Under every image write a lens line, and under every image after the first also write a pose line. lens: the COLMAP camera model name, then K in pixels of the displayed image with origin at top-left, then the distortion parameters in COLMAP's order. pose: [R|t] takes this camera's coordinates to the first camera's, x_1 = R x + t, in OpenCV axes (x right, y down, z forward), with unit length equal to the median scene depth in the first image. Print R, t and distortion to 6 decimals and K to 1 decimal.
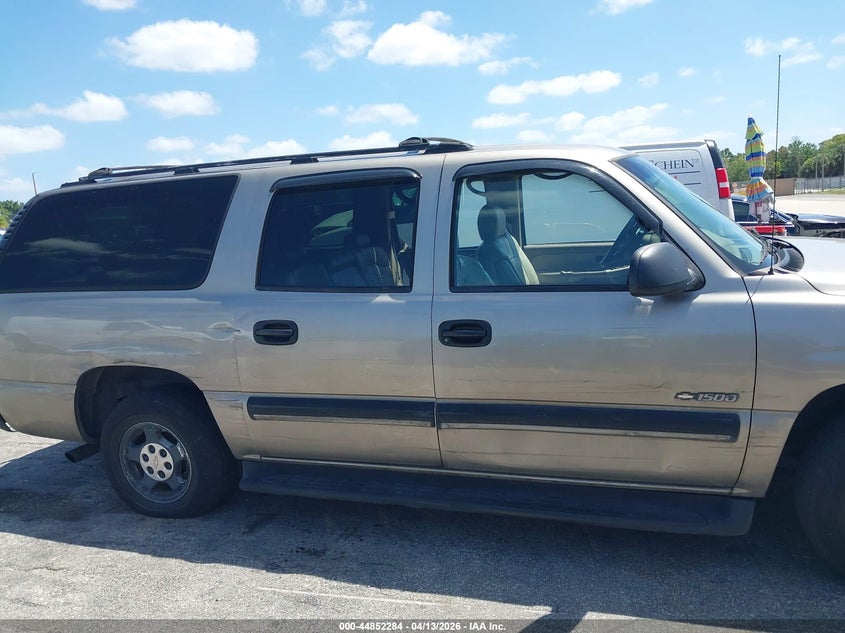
lens RADIAL K [[654.5, 0, 422.5], [0, 654.5, 316.5], [0, 0, 1]] dist [-0.000811, -0.006851]
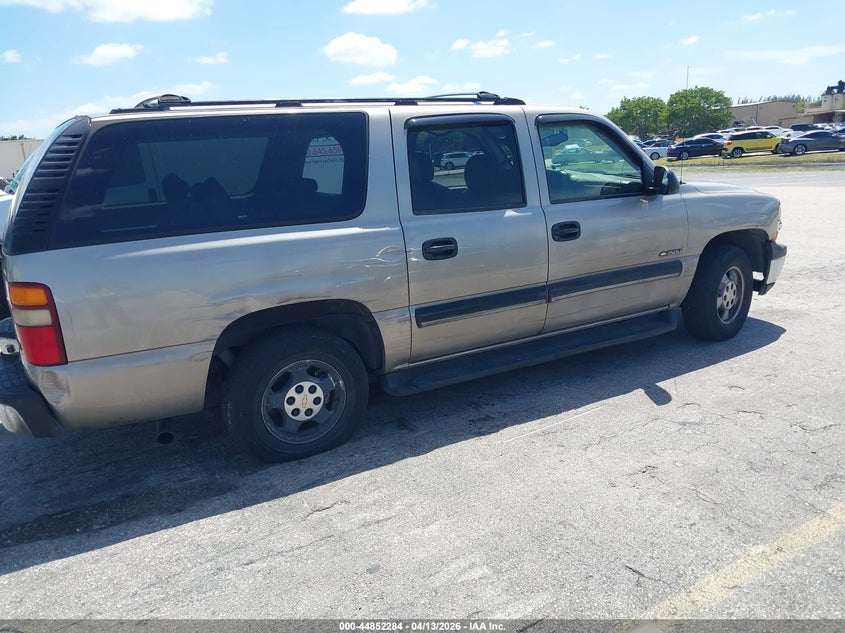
lens RADIAL K [[654.5, 0, 422.5], [0, 654.5, 316.5], [0, 0, 1]] dist [-0.000811, -0.006851]
pose [[0.674177, -0.155404, 0.722035, -1.059086], [0.132874, 0.987182, 0.088405, 0.035044], [-0.726519, 0.036339, 0.686185, 0.201059]]
